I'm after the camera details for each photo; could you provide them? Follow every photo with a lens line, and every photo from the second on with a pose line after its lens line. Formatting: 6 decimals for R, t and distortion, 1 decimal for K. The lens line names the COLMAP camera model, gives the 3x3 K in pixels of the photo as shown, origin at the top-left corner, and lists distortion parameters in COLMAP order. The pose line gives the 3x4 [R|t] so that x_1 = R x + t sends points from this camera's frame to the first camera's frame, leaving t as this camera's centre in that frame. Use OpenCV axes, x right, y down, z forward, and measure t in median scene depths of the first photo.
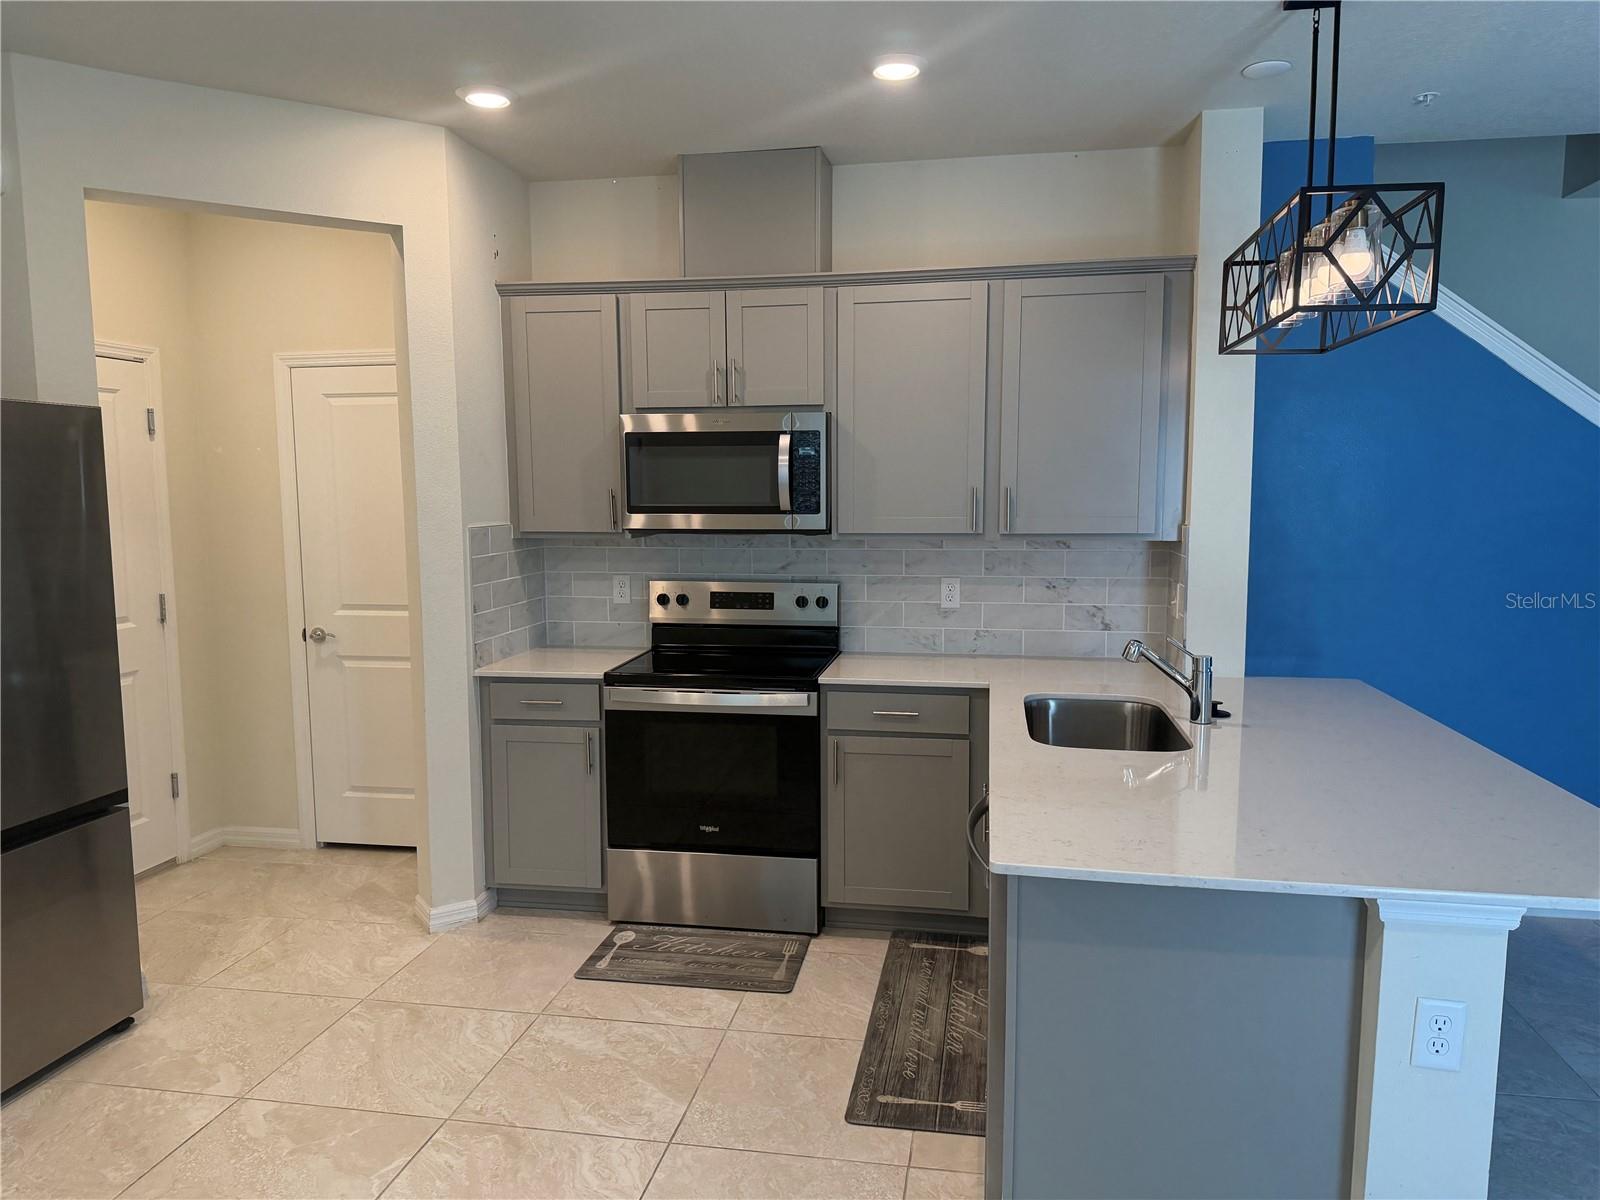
lens RADIAL K [[1140.8, 0, 816.1], [0, 1140.8, 593.2], [0, 0, 1]] dist [0.068206, -0.077001]
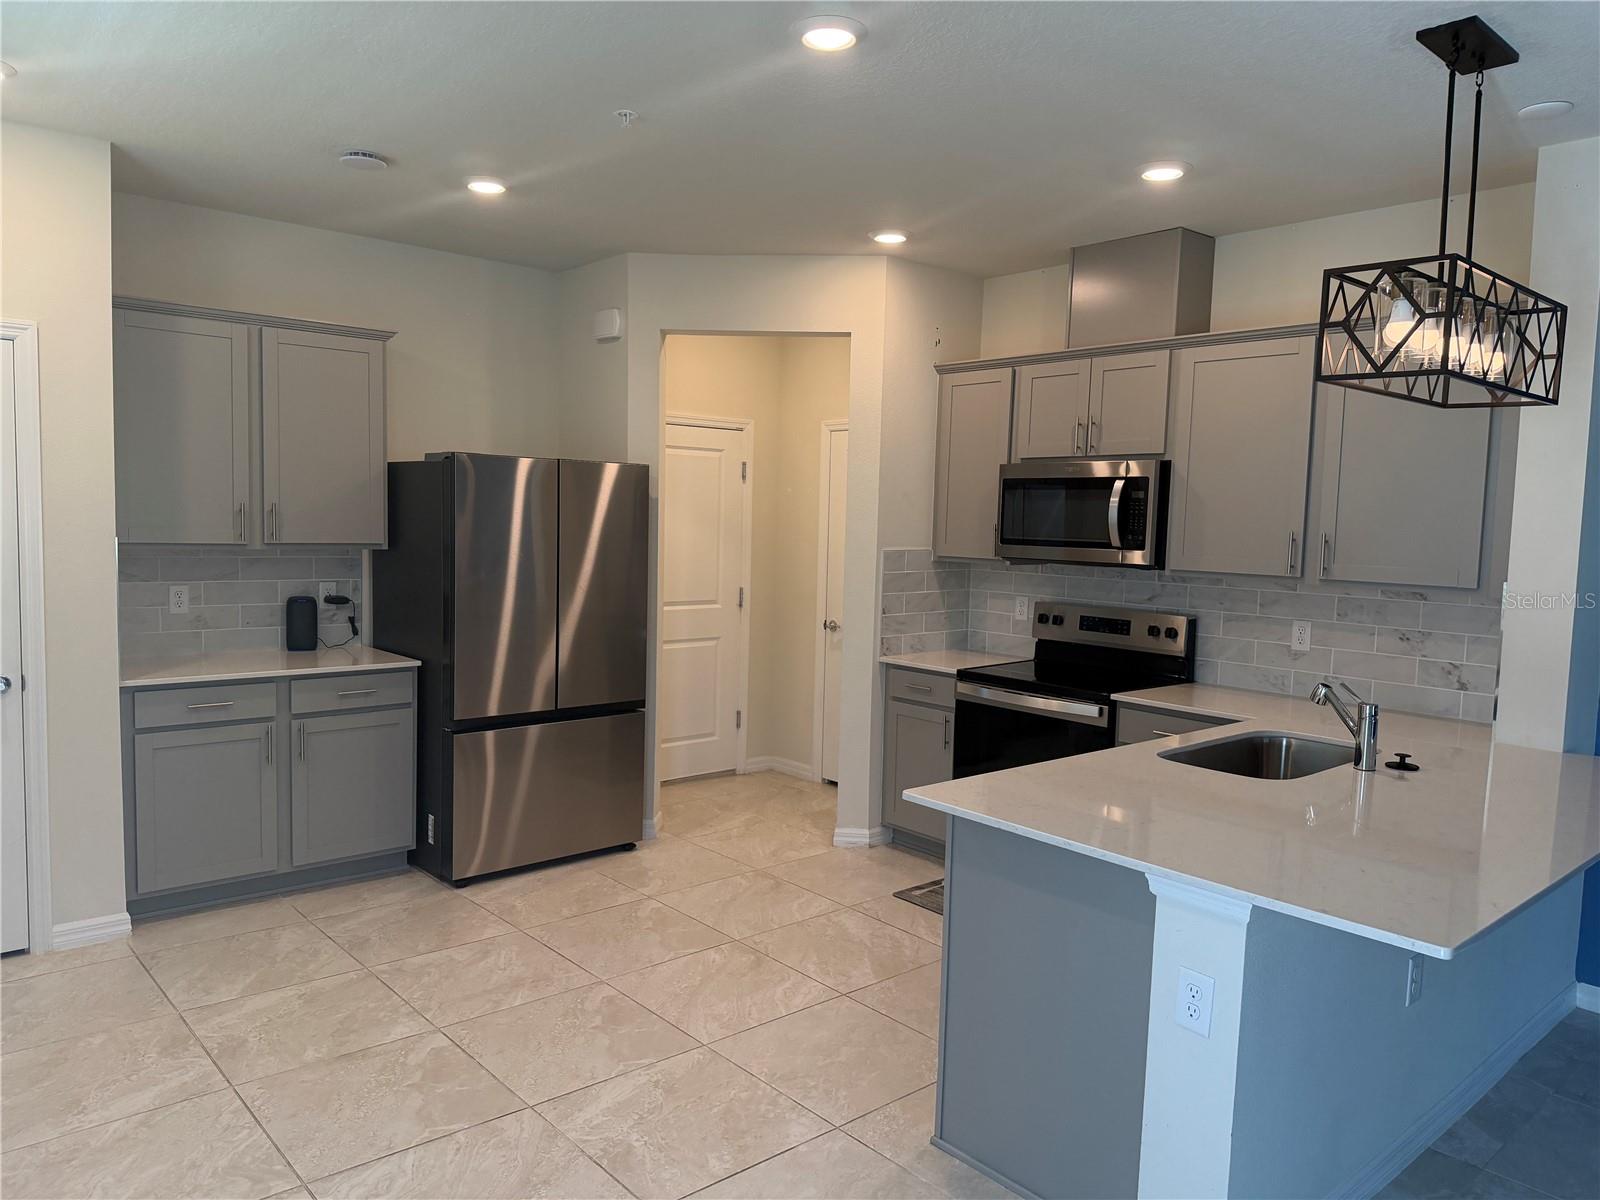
lens RADIAL K [[1140.8, 0, 816.6], [0, 1140.8, 592.9], [0, 0, 1]] dist [0.068206, -0.077001]
pose [[0.781563, 0.068378, -0.620067, 0.445061], [-0.089448, 0.995987, -0.002912, 0.003384], [0.617380, 0.057740, 0.784543, -0.083150]]
